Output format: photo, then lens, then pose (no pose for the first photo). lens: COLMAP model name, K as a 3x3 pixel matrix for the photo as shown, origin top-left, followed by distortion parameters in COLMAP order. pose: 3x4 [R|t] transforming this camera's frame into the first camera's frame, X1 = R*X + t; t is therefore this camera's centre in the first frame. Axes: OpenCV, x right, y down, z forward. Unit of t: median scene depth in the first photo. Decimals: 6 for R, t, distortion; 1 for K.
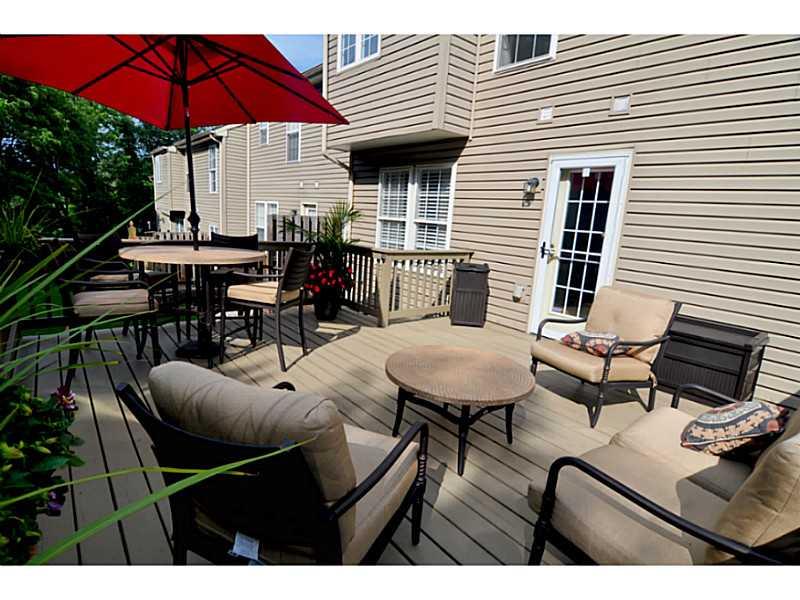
lens RADIAL K [[426.5, 0, 397.7], [0, 426.5, 303.3], [0, 0, 1]] dist [-0.014565, 0.000617]
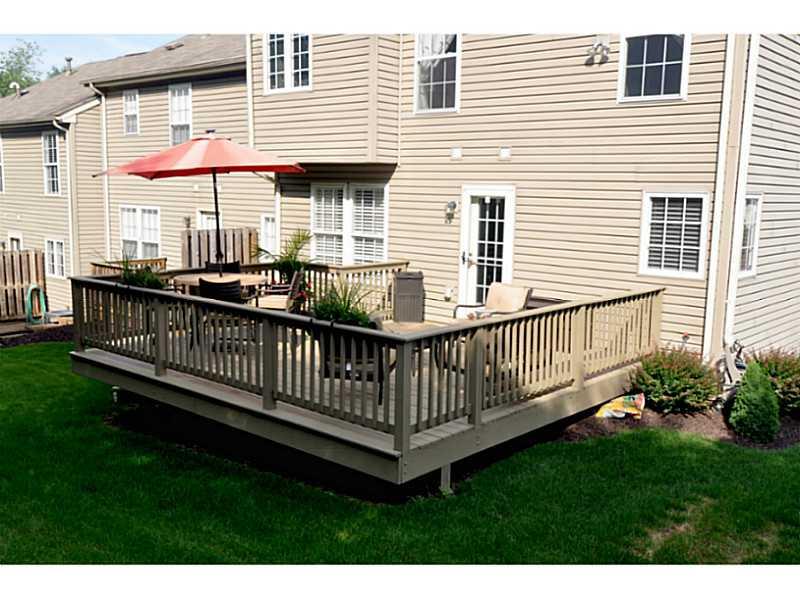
lens RADIAL K [[788.2, 0, 401.2], [0, 788.2, 302.3], [0, 0, 1]] dist [-0.001071, 0.000000]
pose [[0.984605, -0.070625, 0.159893, -0.195886], [0.078746, 0.995877, -0.045031, 0.084334], [-0.156054, 0.056929, 0.986107, -1.111605]]
